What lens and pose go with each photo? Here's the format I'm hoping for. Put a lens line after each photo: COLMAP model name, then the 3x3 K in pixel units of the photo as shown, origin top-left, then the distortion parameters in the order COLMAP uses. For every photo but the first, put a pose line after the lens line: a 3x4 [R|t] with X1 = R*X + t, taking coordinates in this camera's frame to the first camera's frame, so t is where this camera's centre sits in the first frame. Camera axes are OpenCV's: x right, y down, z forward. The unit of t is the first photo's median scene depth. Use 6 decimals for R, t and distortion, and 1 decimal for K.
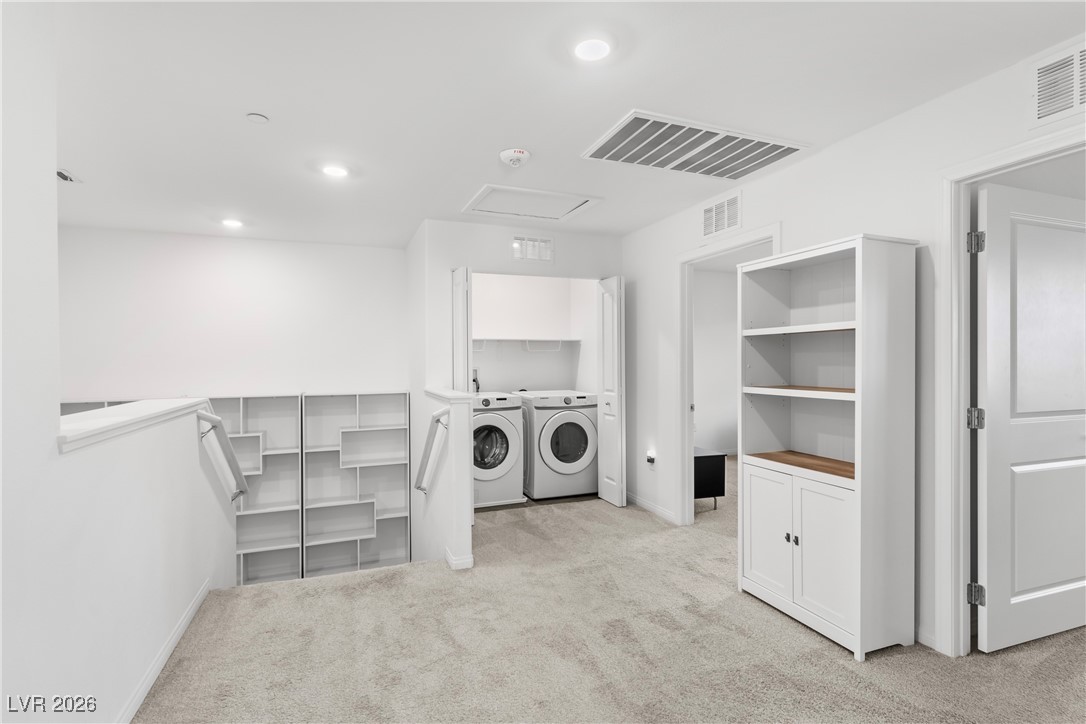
lens RADIAL K [[517.3, 0, 545.6], [0, 517.3, 362.2], [0, 0, 1]] dist [0.002155, -0.000297]
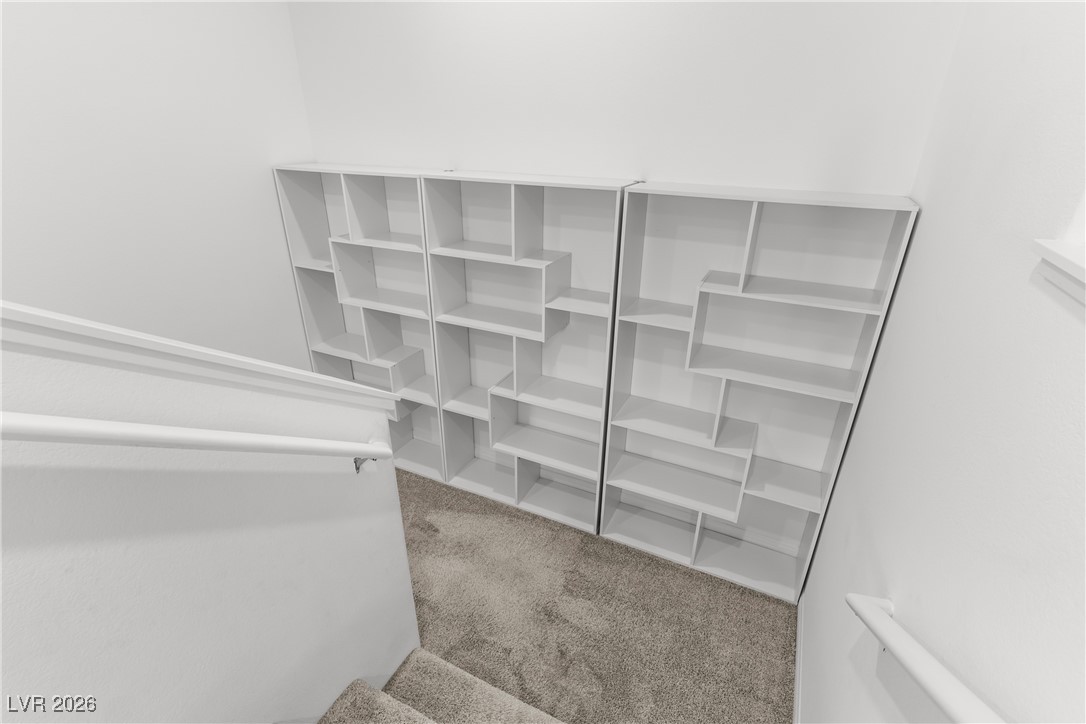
lens RADIAL K [[517.3, 0, 545.6], [0, 517.3, 362.2], [0, 0, 1]] dist [0.002155, -0.000297]
pose [[0.680463, 0.323939, -0.657293, -0.206432], [-0.015381, 0.903099, 0.429158, 0.012110], [0.732621, -0.281916, 0.619508, 0.697479]]
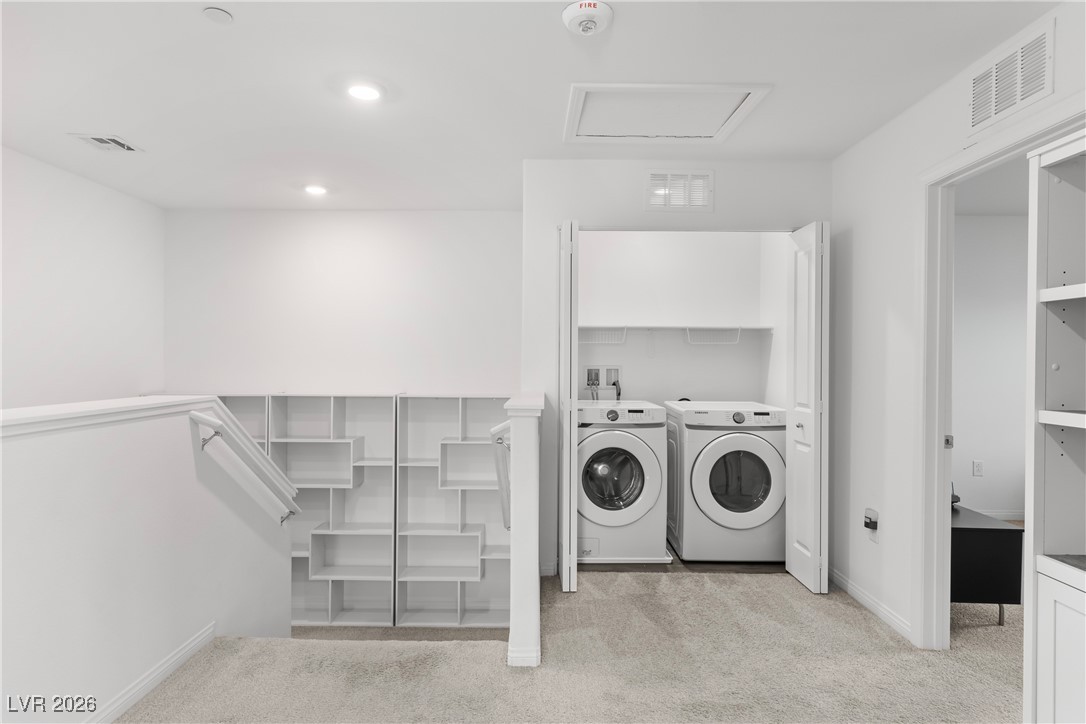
lens RADIAL K [[608.8, 0, 543.0], [0, 608.8, 362.0], [0, 0, 1]] dist [-0.000107, 0.000694]
pose [[0.930212, 0.012821, -0.366798, 0.103308], [-0.013032, 0.999913, 0.001903, 0.005441], [0.366790, 0.003010, 0.930299, 0.200671]]
